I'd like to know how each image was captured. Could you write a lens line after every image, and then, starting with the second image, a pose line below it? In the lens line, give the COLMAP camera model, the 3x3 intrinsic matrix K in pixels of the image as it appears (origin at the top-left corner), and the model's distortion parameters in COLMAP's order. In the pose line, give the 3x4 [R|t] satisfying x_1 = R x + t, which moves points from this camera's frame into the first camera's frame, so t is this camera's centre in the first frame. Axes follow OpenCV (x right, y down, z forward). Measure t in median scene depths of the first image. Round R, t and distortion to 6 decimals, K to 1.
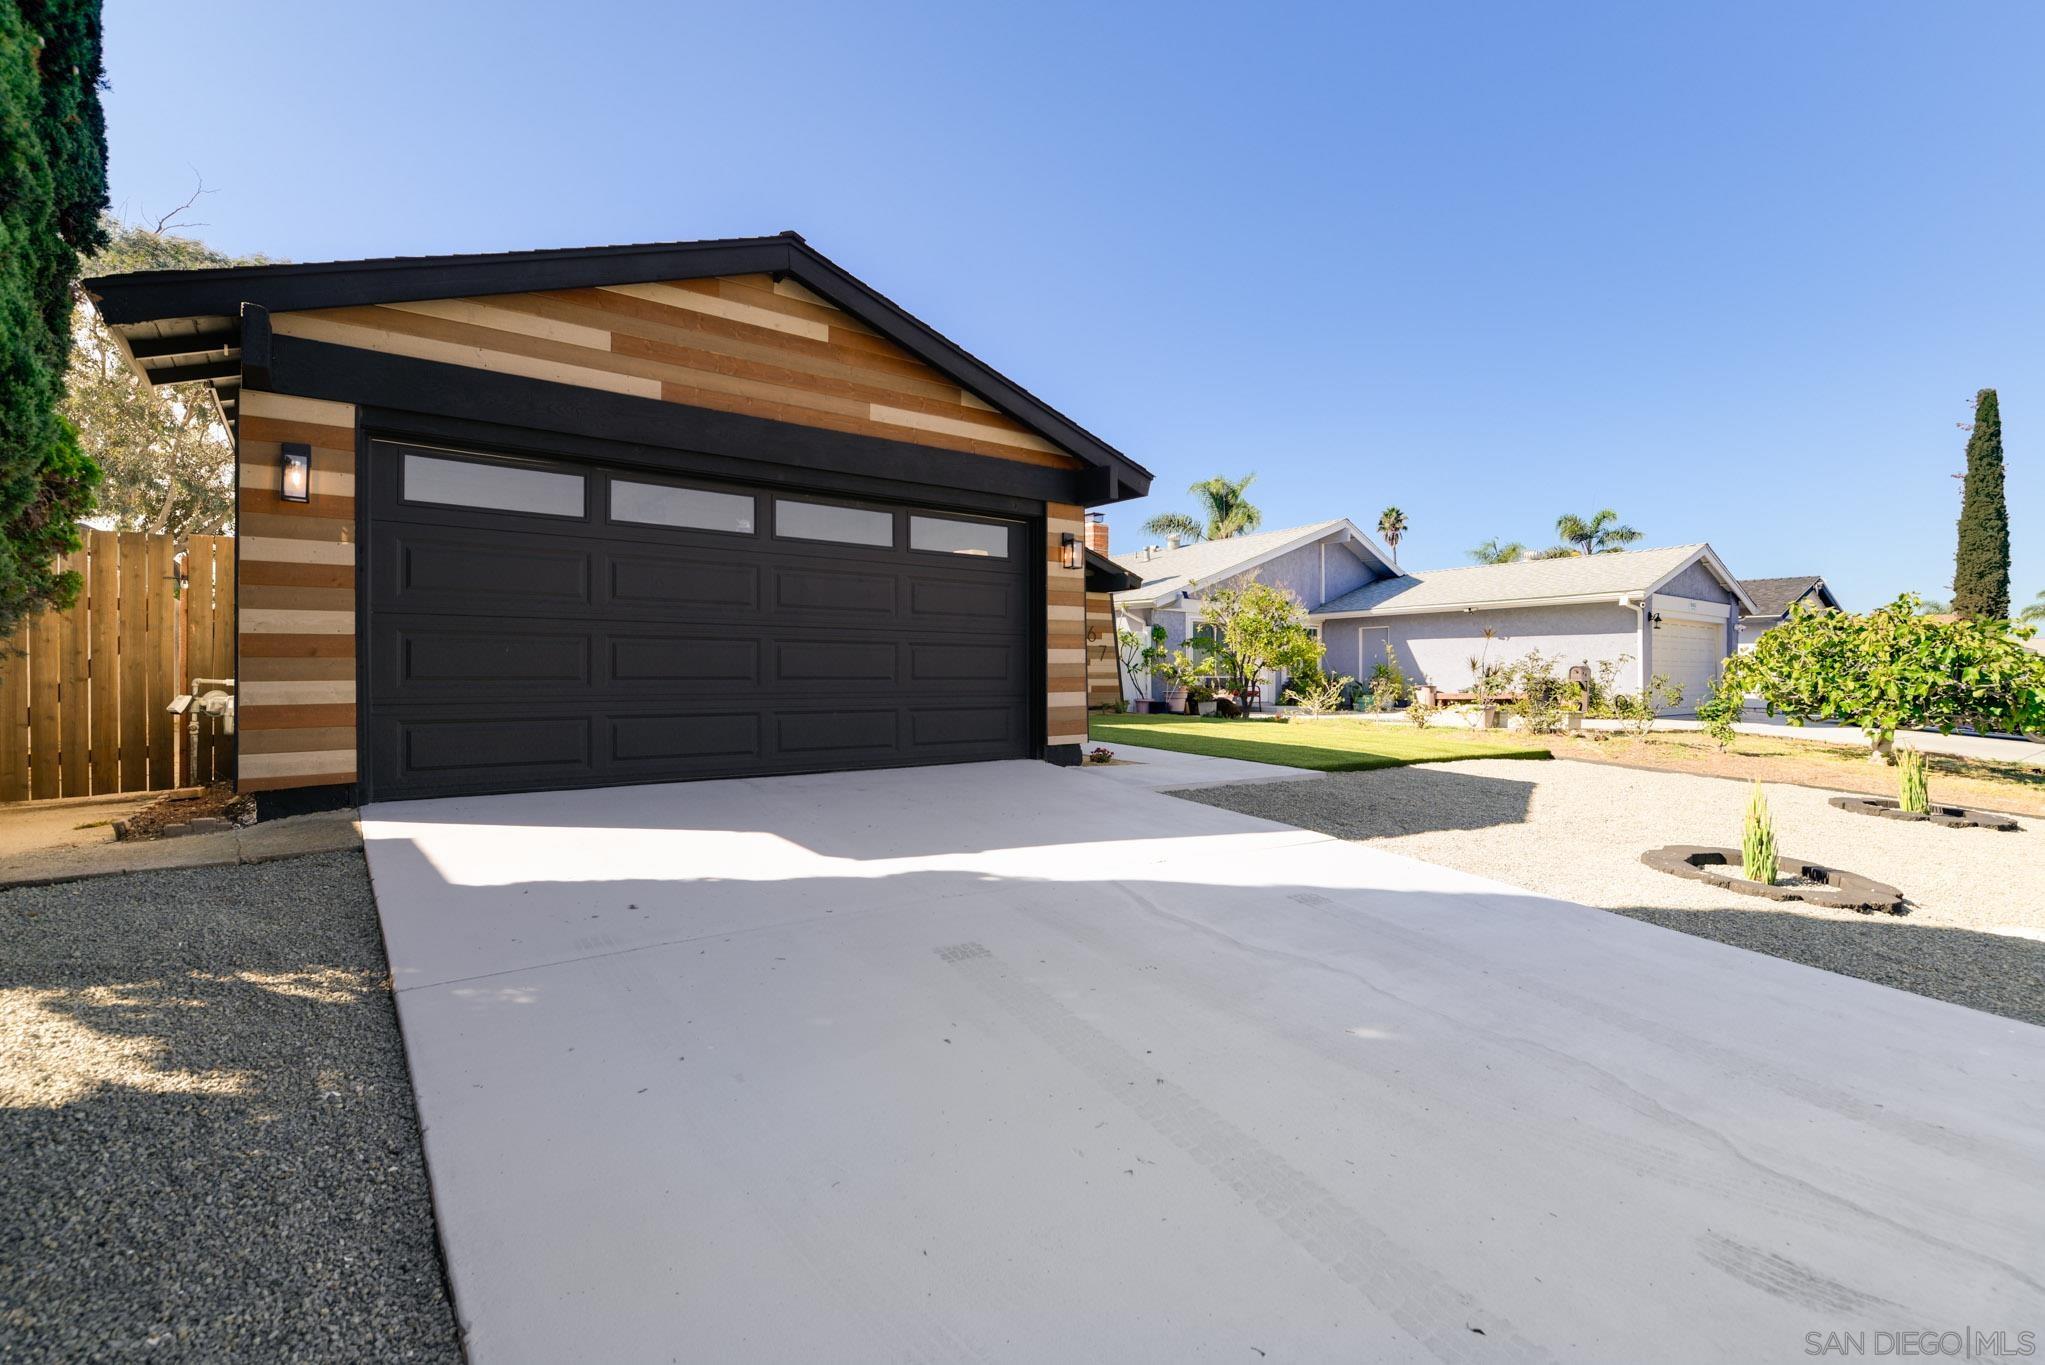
lens RADIAL K [[919.2, 0, 1032.9], [0, 919.2, 669.6], [0, 0, 1]] dist [-0.000214, -0.006408]
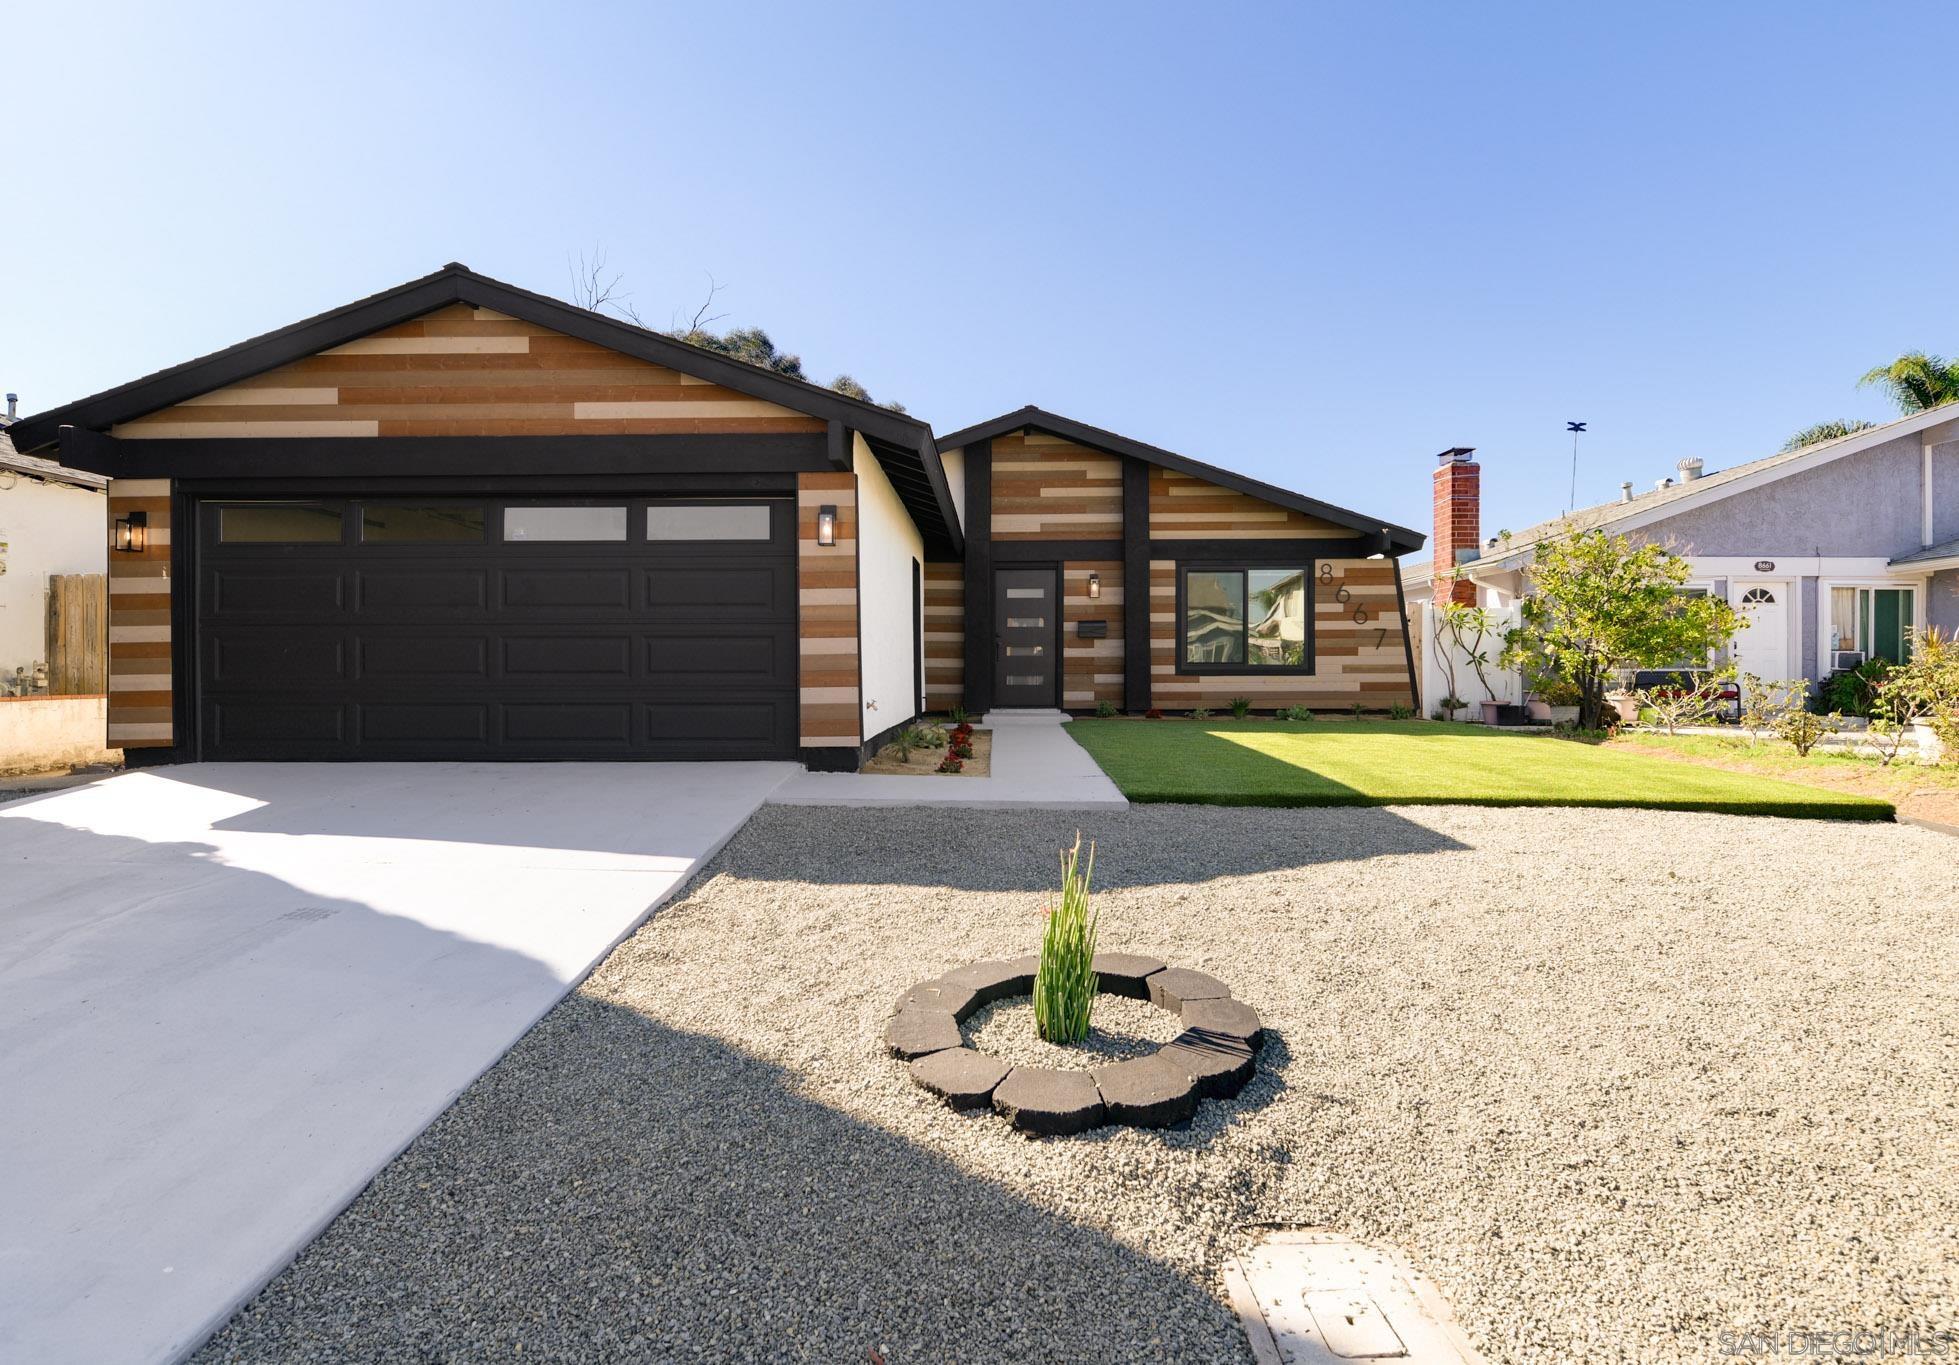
lens RADIAL K [[1015.7, 0, 1004.5], [0, 1015.7, 682.8], [0, 0, 1]] dist [0.000846, 0.000120]
pose [[0.788419, 0.003232, -0.615130, 0.778131], [0.007789, 0.999854, 0.015236, 0.006882], [0.615089, -0.016804, 0.788279, 0.346503]]
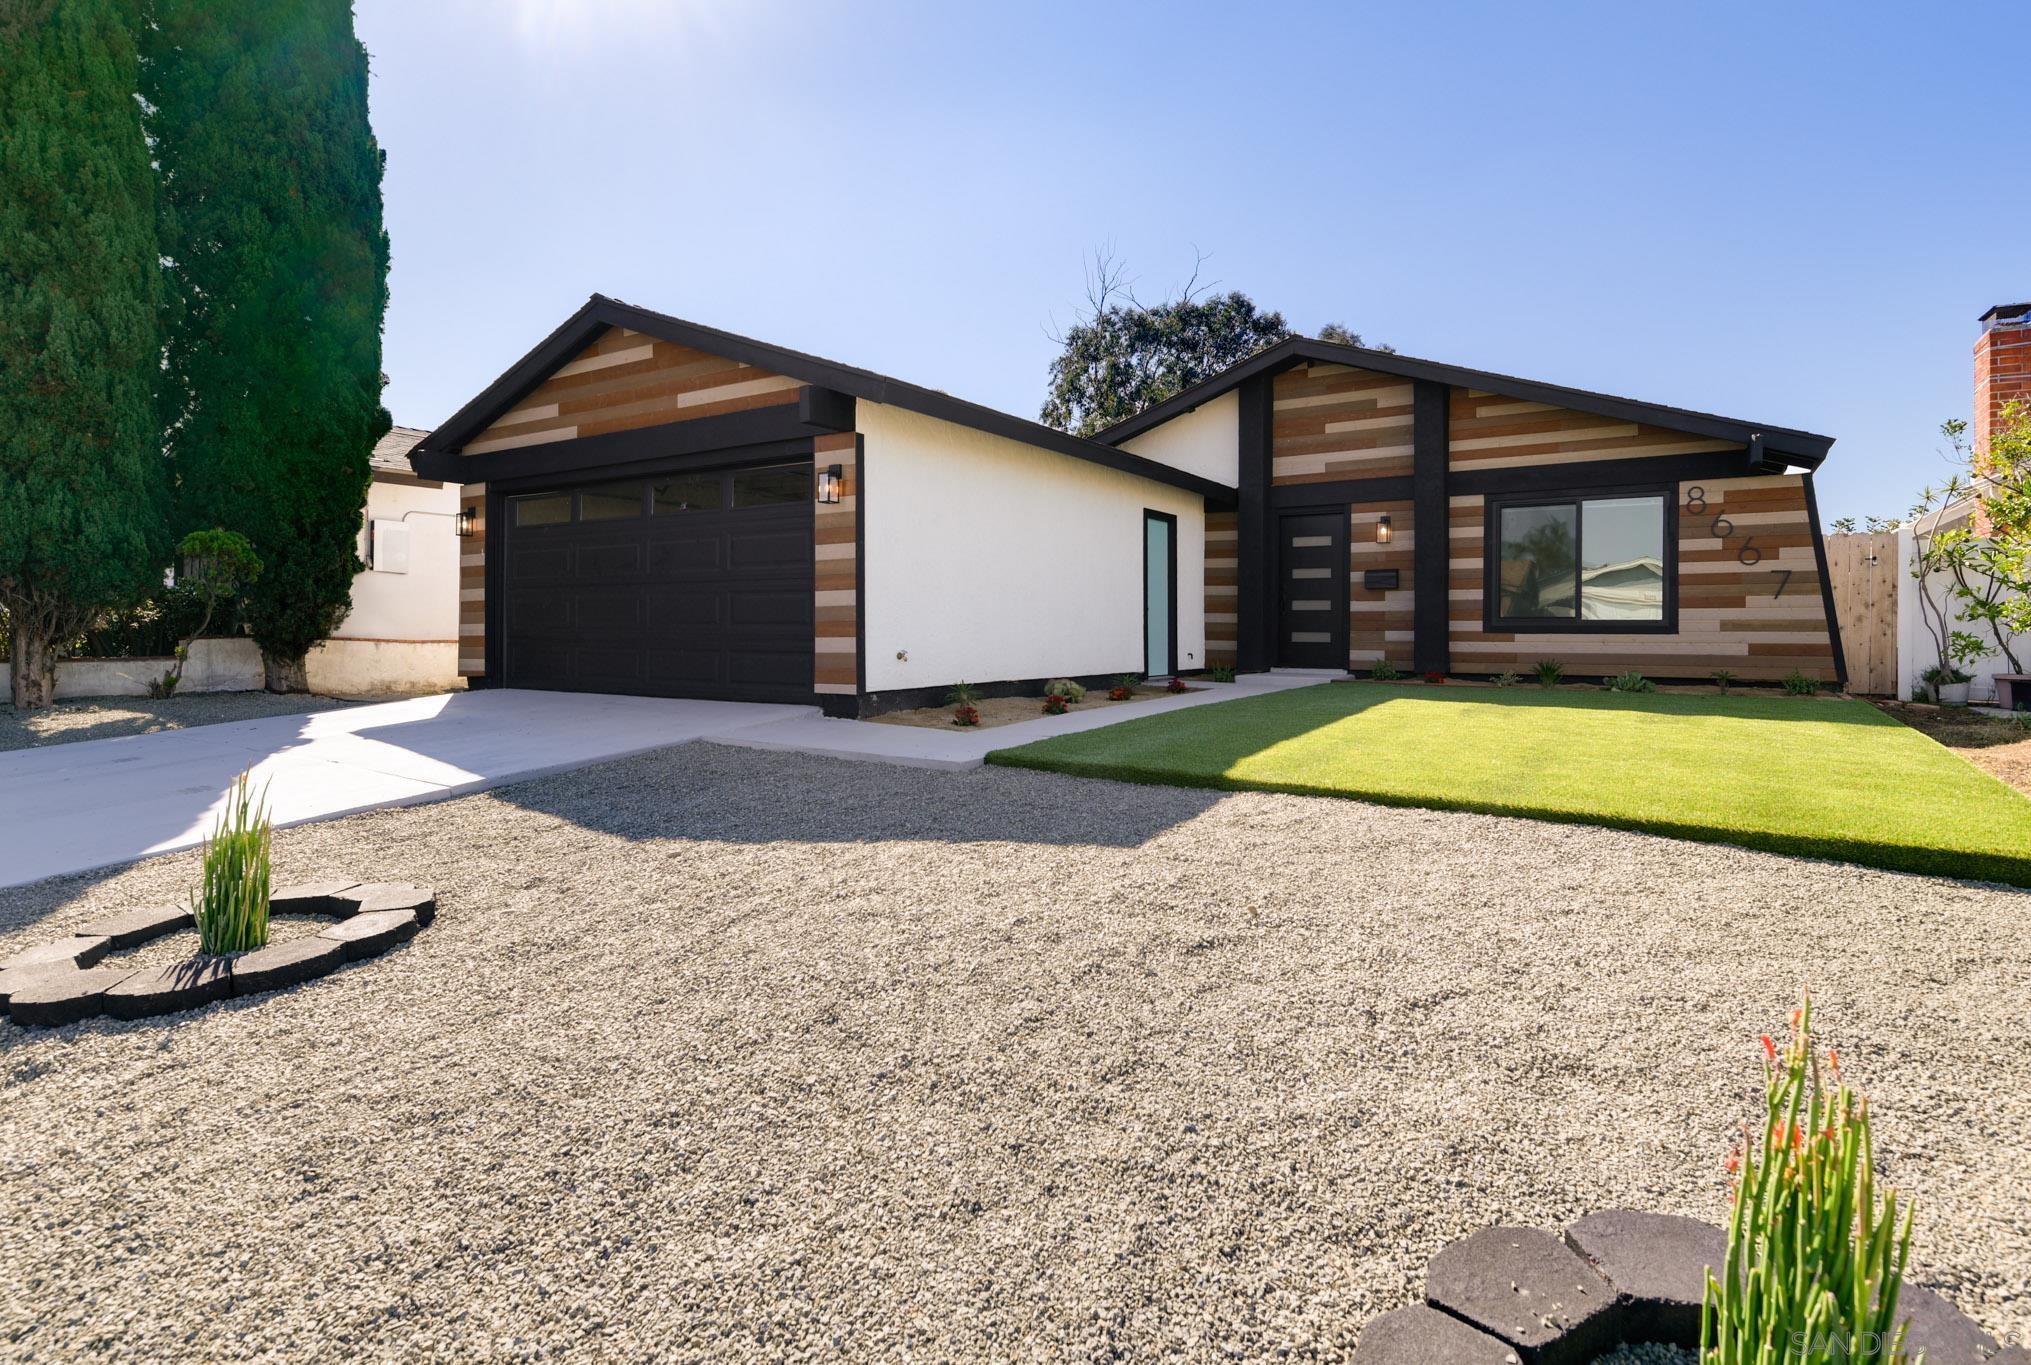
lens RADIAL K [[1014.4, 0, 1077.3], [0, 1014.4, 637.0], [0, 0, 1]] dist [-0.000358, -0.000692]
pose [[0.368365, 0.004908, -0.929668, 1.093139], [0.003214, 0.999973, 0.006553, 0.018571], [0.929676, -0.005402, 0.368339, 0.866145]]
